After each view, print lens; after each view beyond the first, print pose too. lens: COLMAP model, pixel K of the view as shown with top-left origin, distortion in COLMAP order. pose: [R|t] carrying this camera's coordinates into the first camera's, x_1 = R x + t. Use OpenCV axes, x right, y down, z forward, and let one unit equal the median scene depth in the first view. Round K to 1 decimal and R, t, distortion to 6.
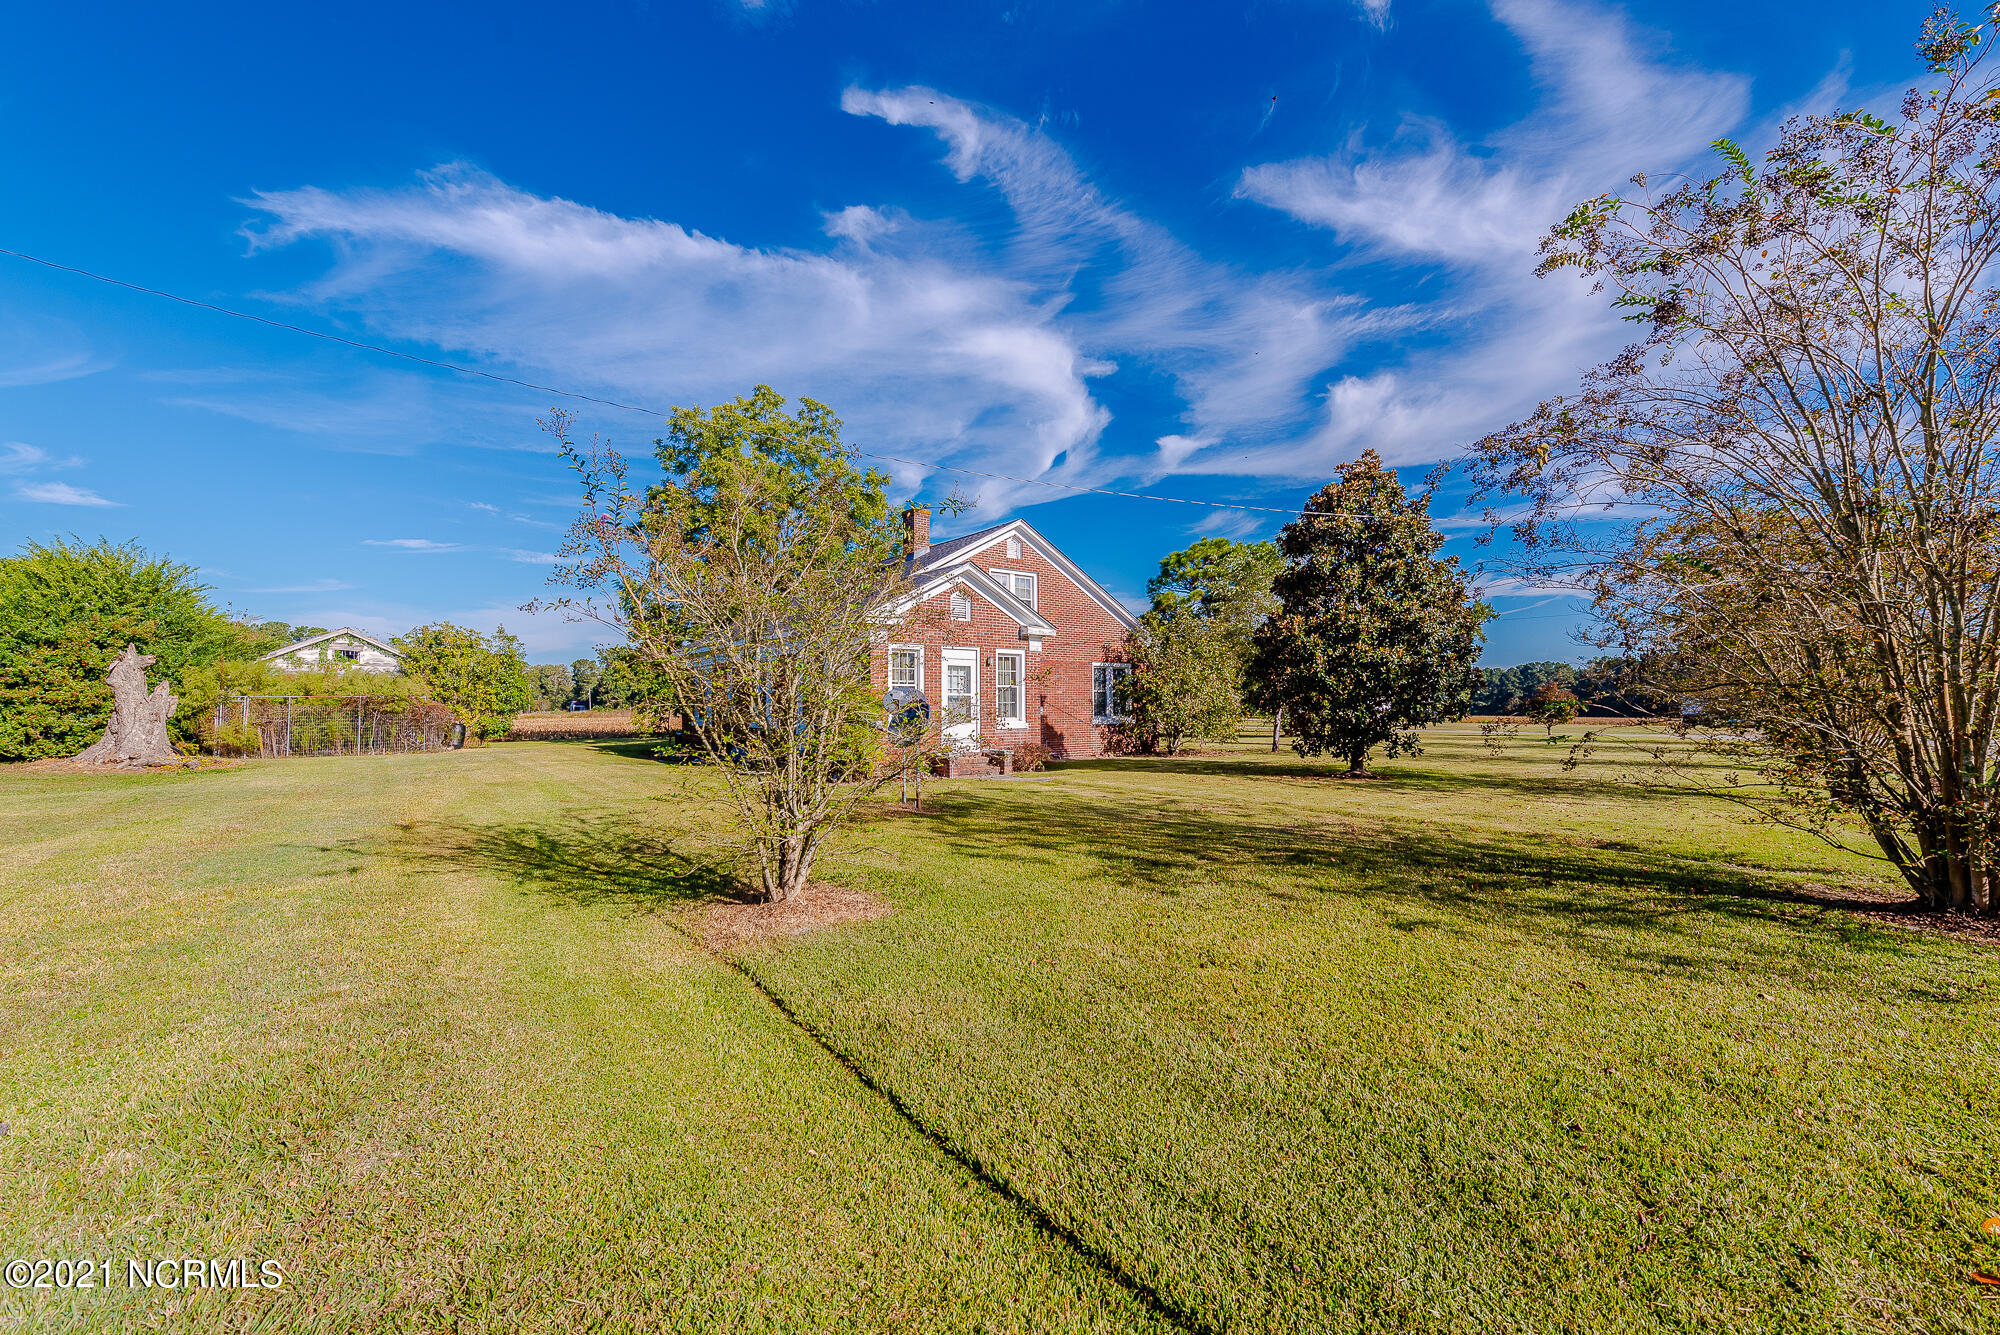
lens RADIAL K [[804.0, 0, 1036.3], [0, 804.0, 657.1], [0, 0, 1]] dist [0.011210, -0.002625]
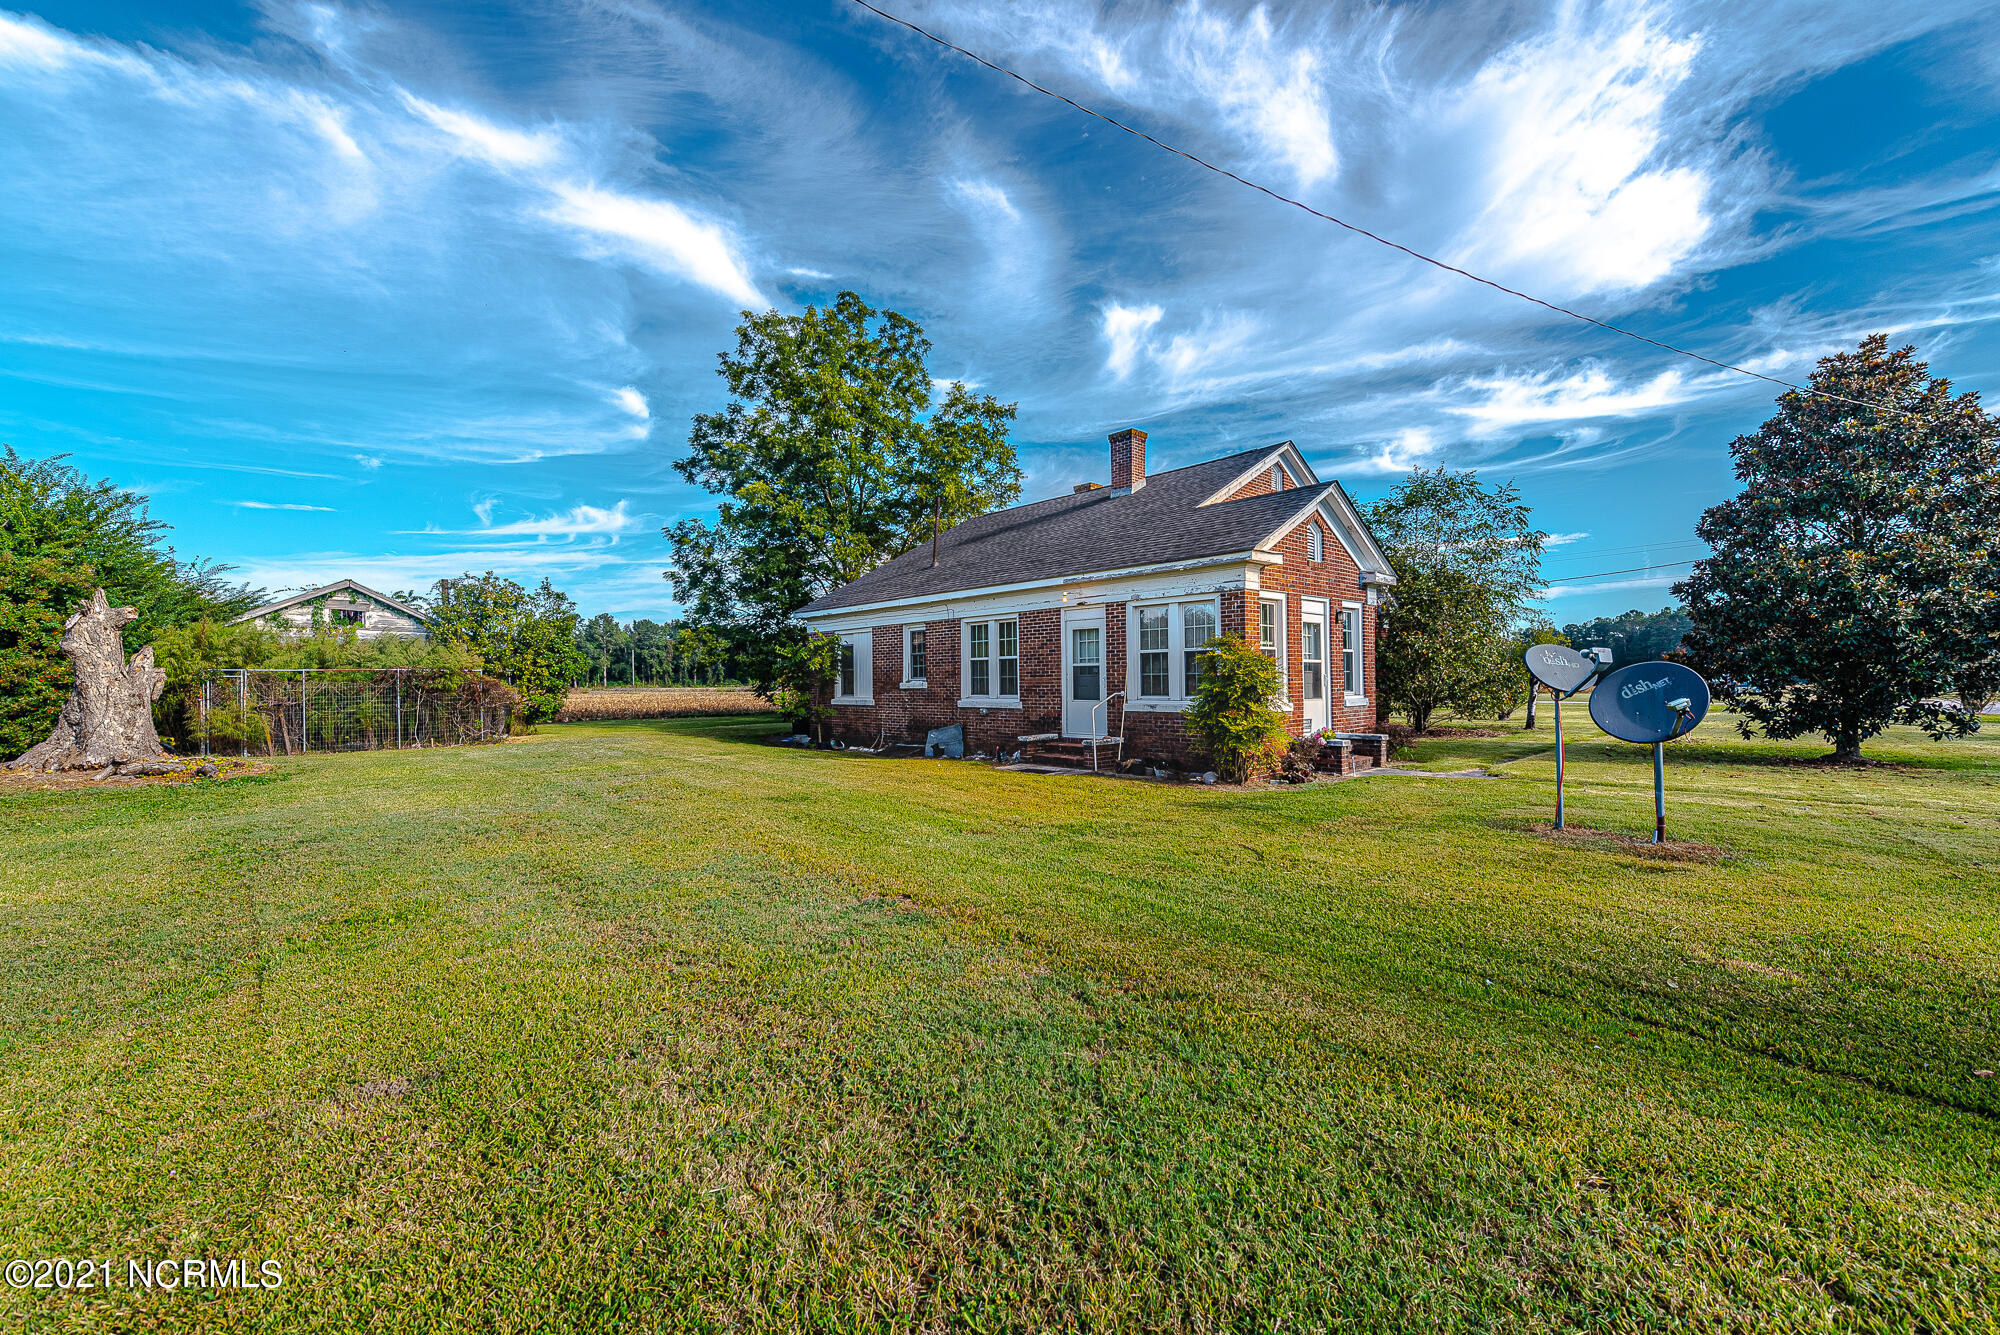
lens RADIAL K [[804.0, 0, 1042.6], [0, 804.0, 663.7], [0, 0, 1]] dist [0.011210, -0.002625]
pose [[0.996404, -0.005222, 0.084572, -0.328355], [0.001562, 0.999061, 0.043286, 0.013218], [-0.084719, -0.042999, 0.995477, 0.223169]]
